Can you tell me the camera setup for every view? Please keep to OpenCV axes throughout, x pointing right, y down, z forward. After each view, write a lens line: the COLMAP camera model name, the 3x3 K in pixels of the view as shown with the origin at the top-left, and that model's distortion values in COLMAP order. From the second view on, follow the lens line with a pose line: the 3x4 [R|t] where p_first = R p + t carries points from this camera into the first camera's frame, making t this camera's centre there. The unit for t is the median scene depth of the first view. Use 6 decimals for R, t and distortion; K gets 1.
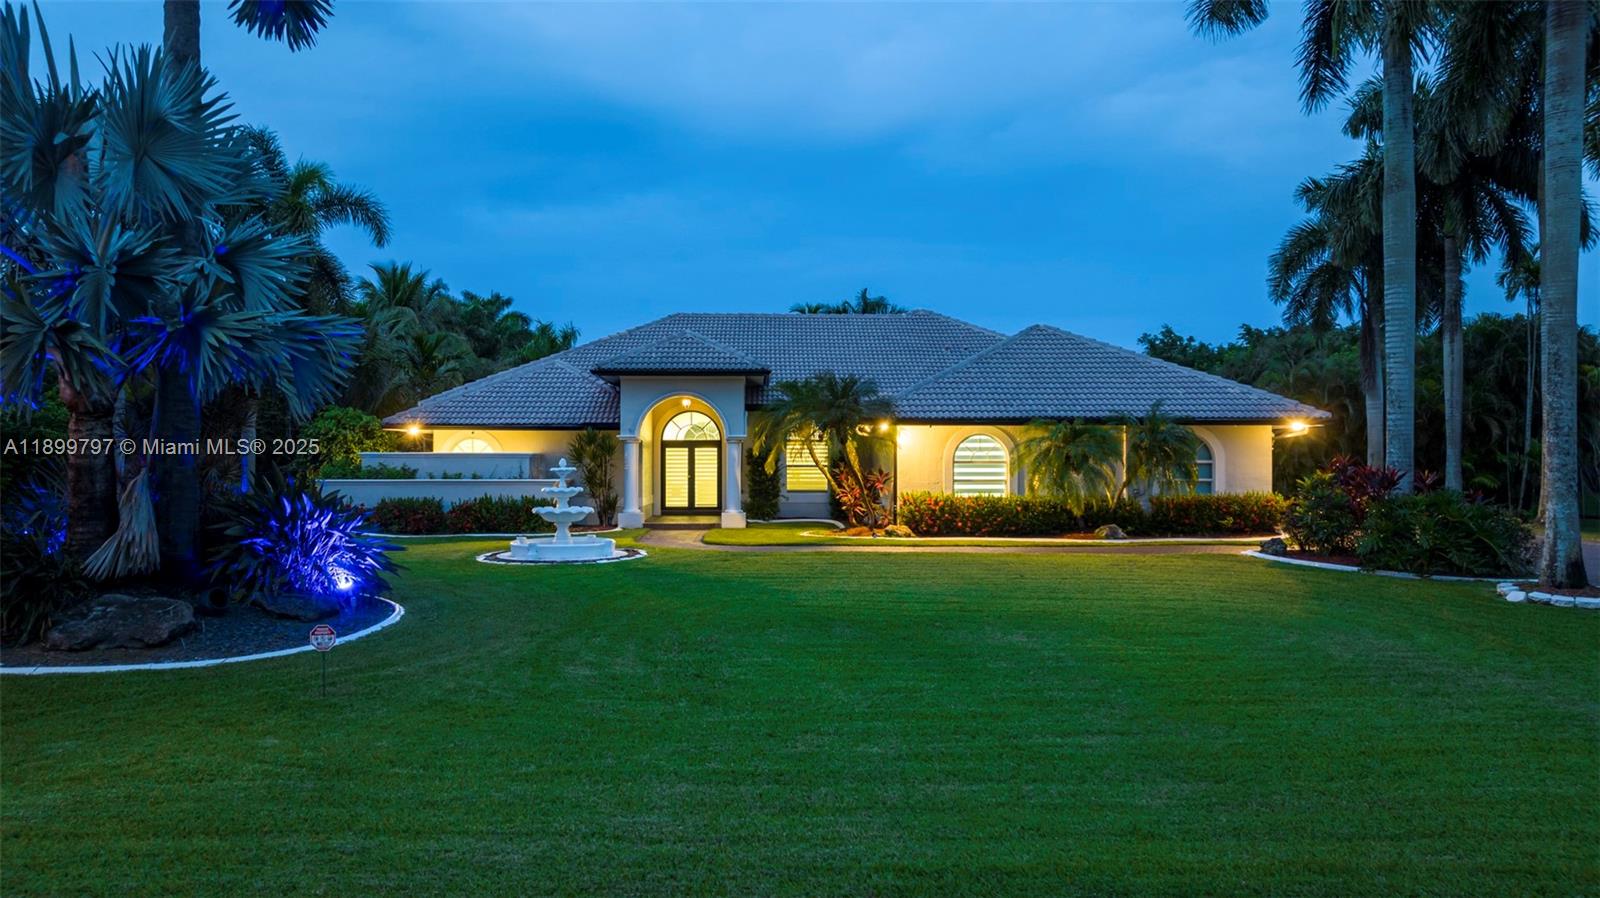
lens RADIAL K [[1124.4, 0, 800.0], [0, 1124.4, 449.0], [0, 0, 1]] dist [-0.012766, 0.000881]
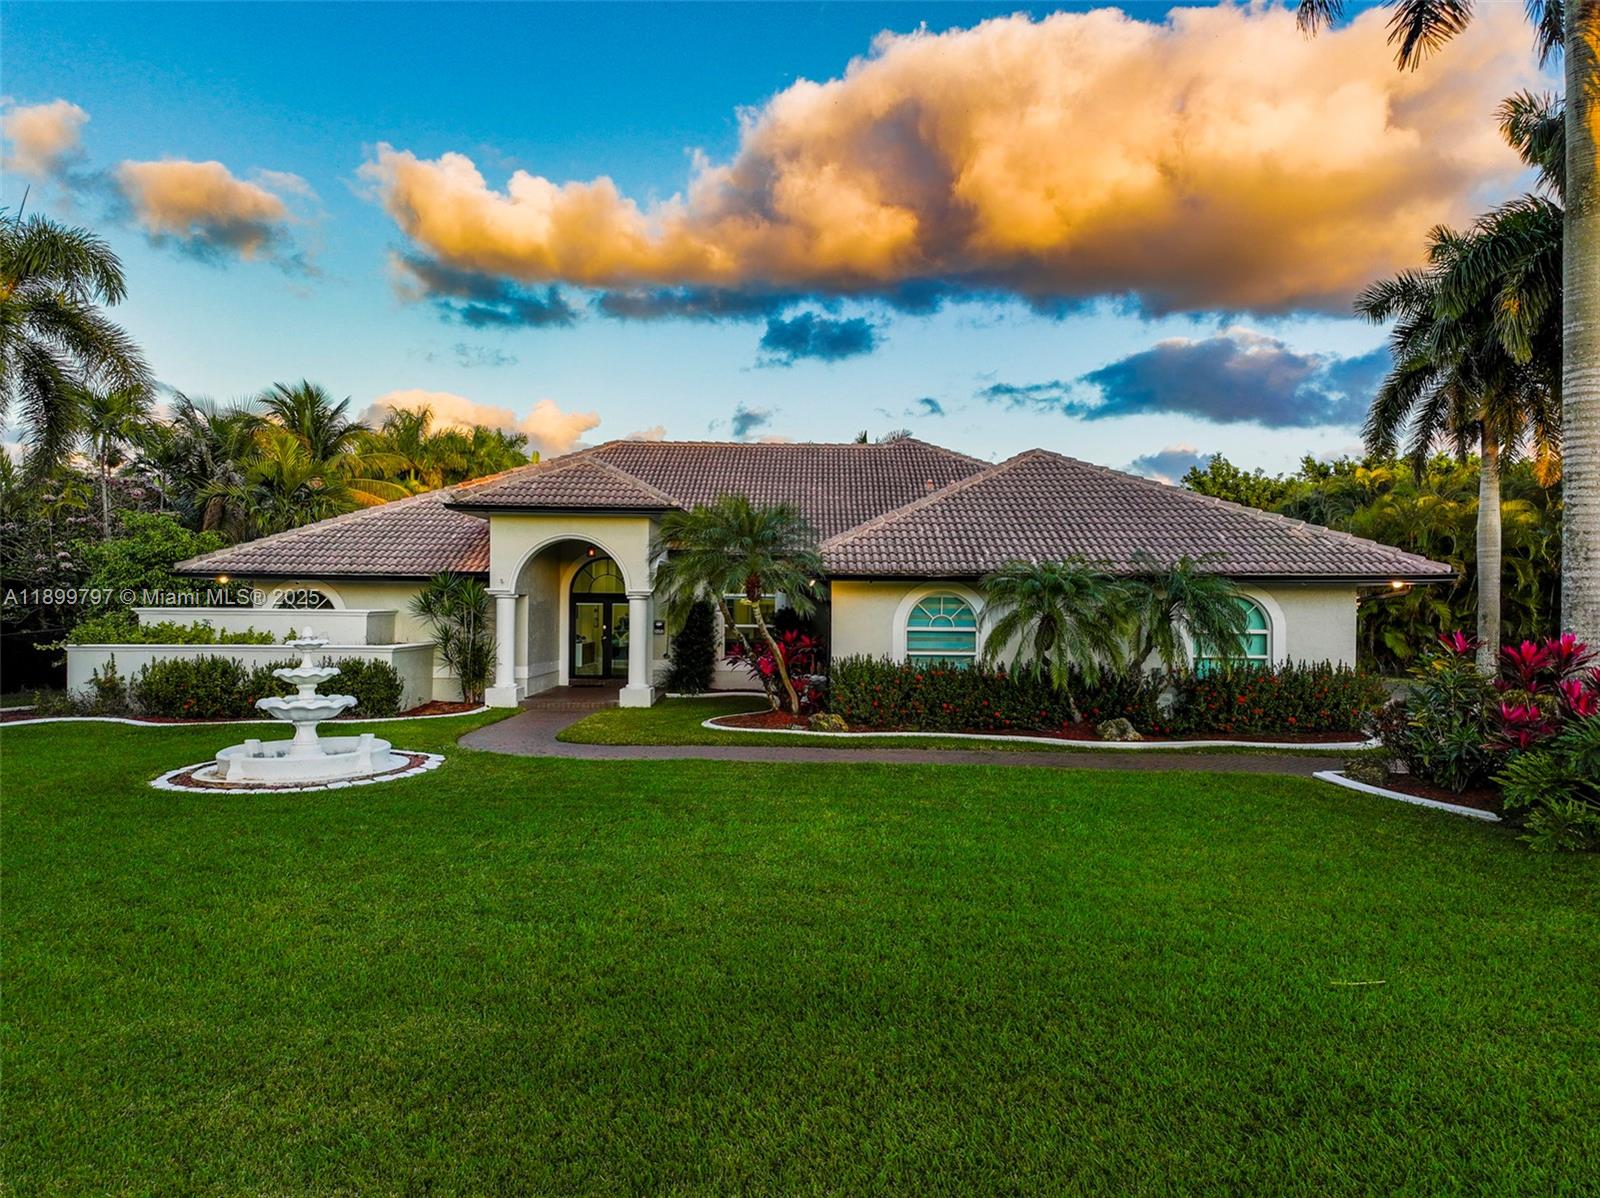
lens RADIAL K [[1078.9, 0, 800.0], [0, 1078.9, 599.0], [0, 0, 1]] dist [0.211256, -0.194760]
pose [[0.998977, 0.007398, -0.044617, 0.096283], [-0.007076, 0.999948, 0.007377, -0.012871], [0.044669, -0.007054, 0.998977, 0.265611]]
